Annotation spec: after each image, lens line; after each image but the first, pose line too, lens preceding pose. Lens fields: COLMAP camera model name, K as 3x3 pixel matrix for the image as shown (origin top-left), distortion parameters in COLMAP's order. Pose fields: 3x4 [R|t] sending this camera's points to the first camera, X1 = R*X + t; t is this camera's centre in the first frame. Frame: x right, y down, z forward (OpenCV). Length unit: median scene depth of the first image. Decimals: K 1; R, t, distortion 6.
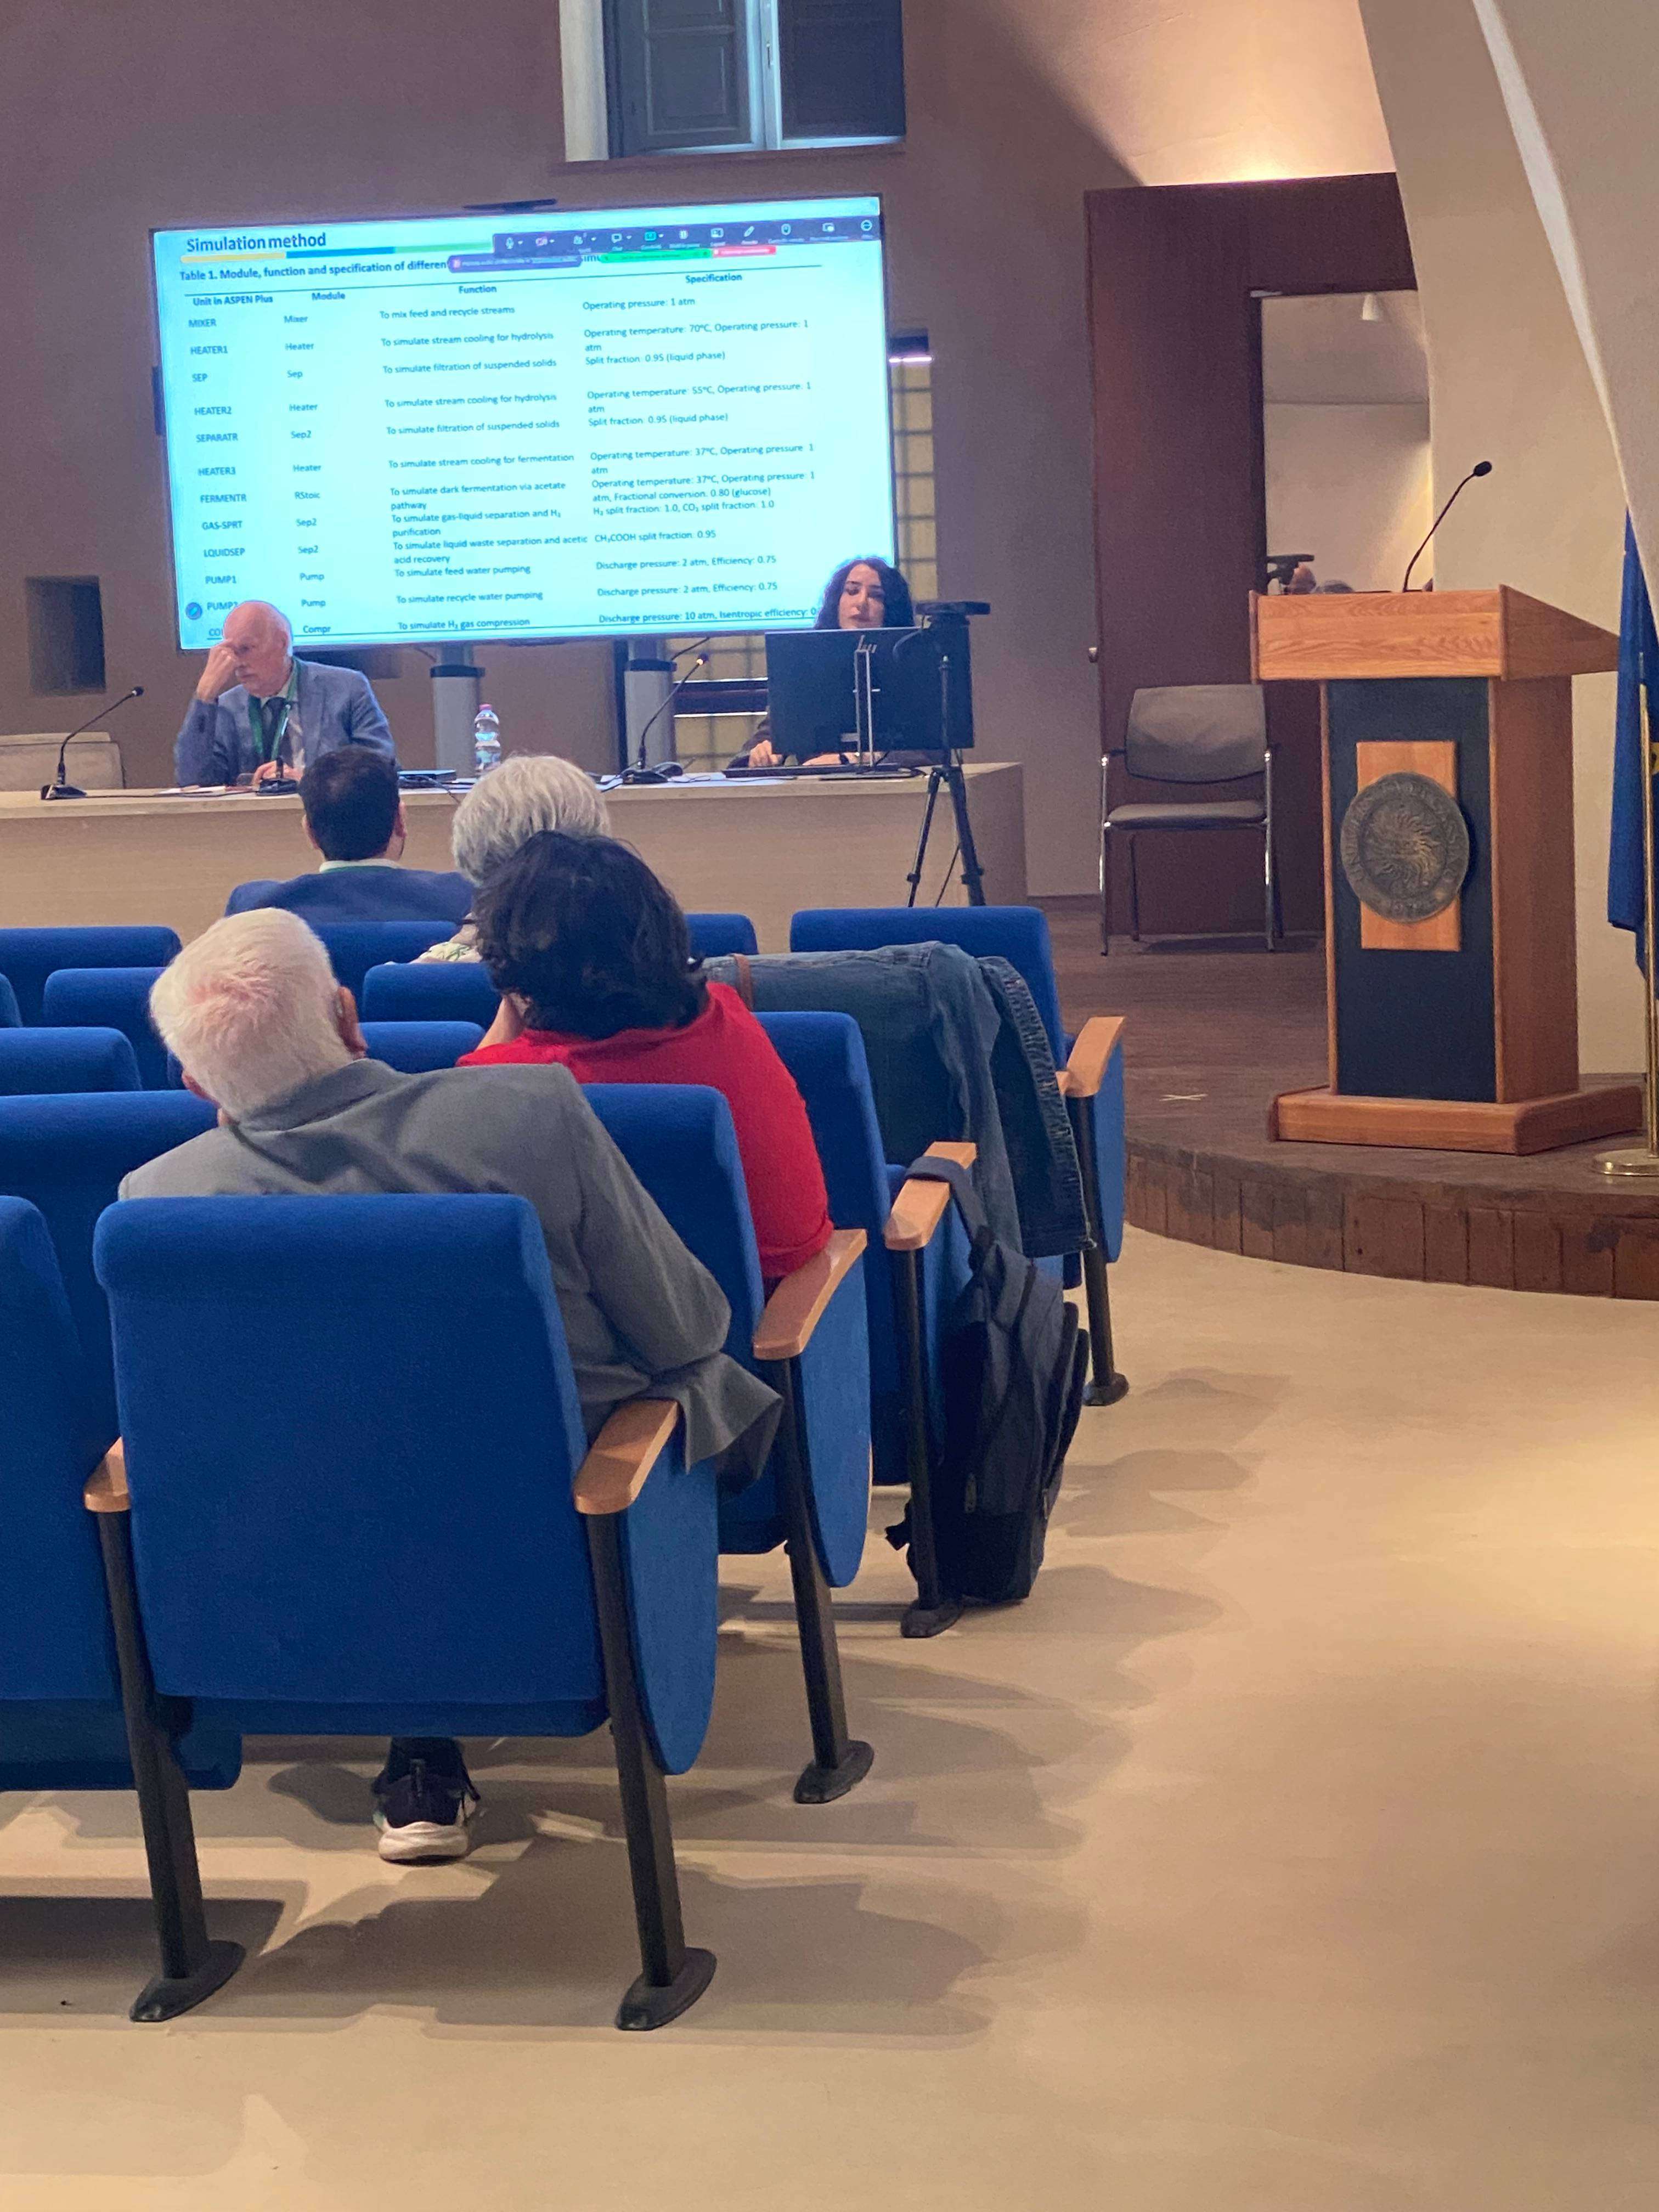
lens RADIAL K [[4869.6, 0, 829.5], [0, 4869.6, 1106.0], [0, 0, 1]] dist [0.095463, 0.753770]
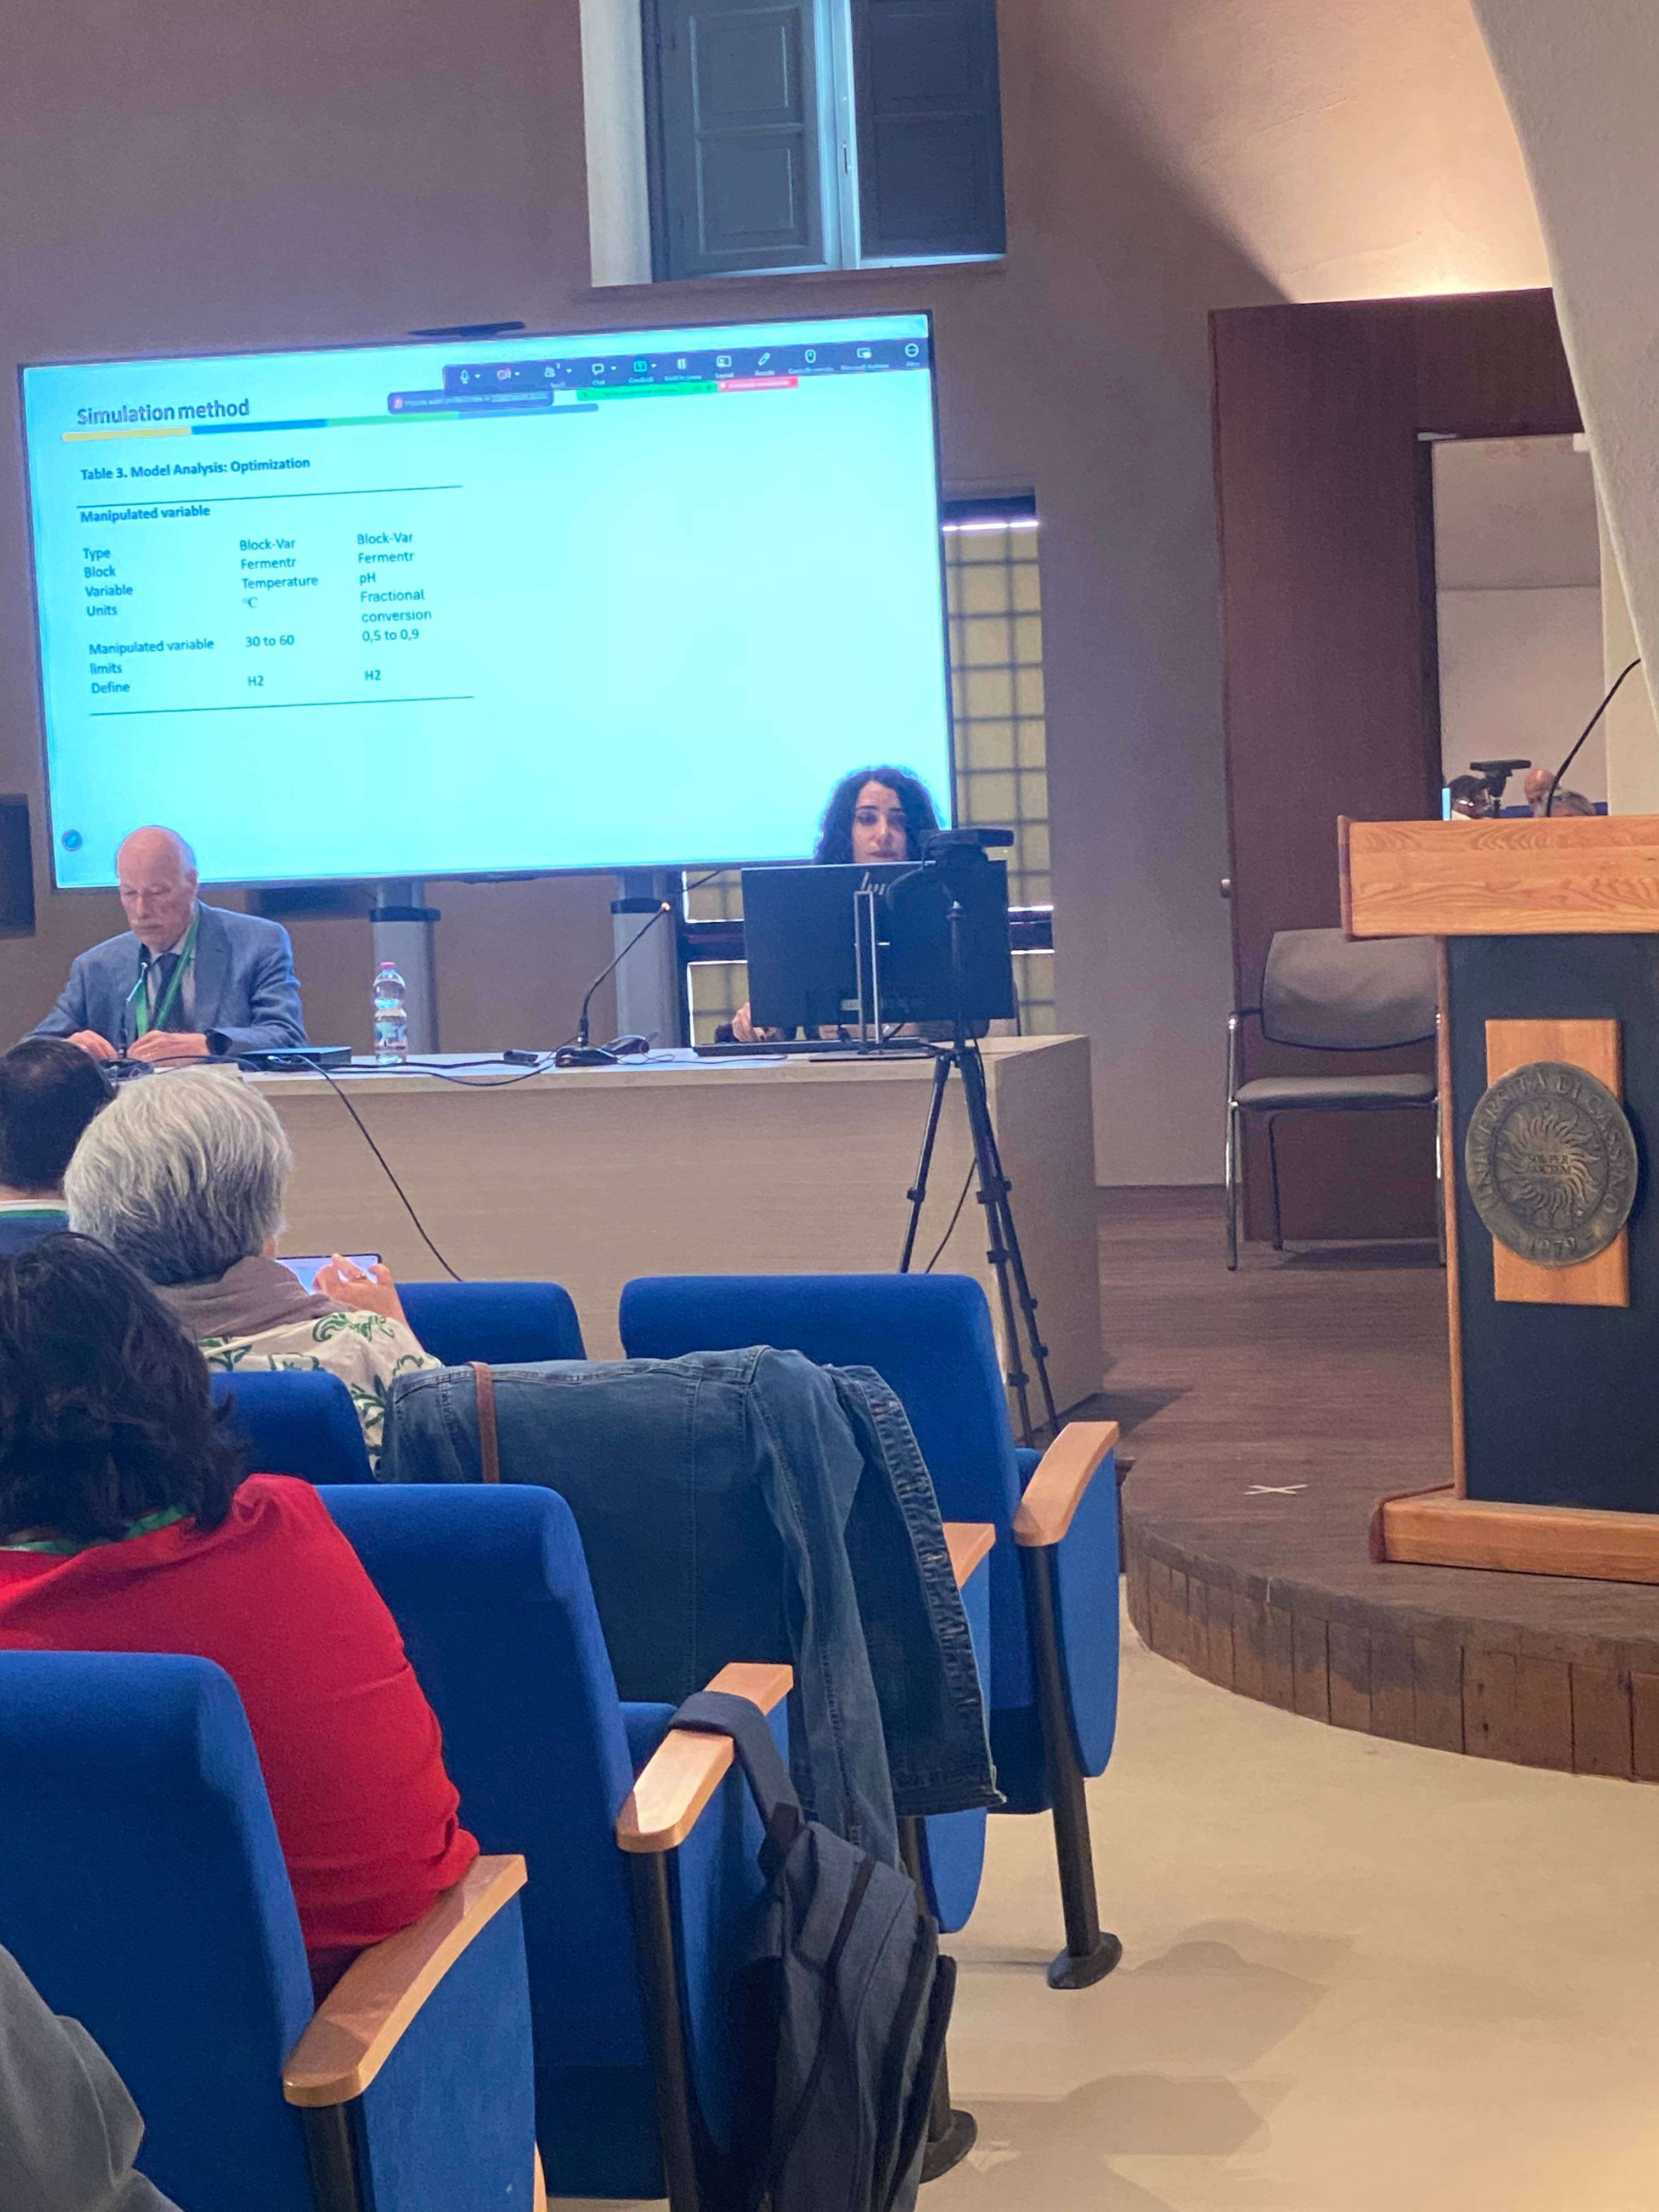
lens RADIAL K [[5426.4, 0, 829.5], [0, 5426.4, 1106.0], [0, 0, 1]] dist [0.098798, -0.087532]
pose [[0.998953, -0.001787, -0.045715, 0.042297], [-0.000435, 0.998821, -0.048541, -0.019833], [0.045747, 0.048510, 0.997775, 0.162795]]
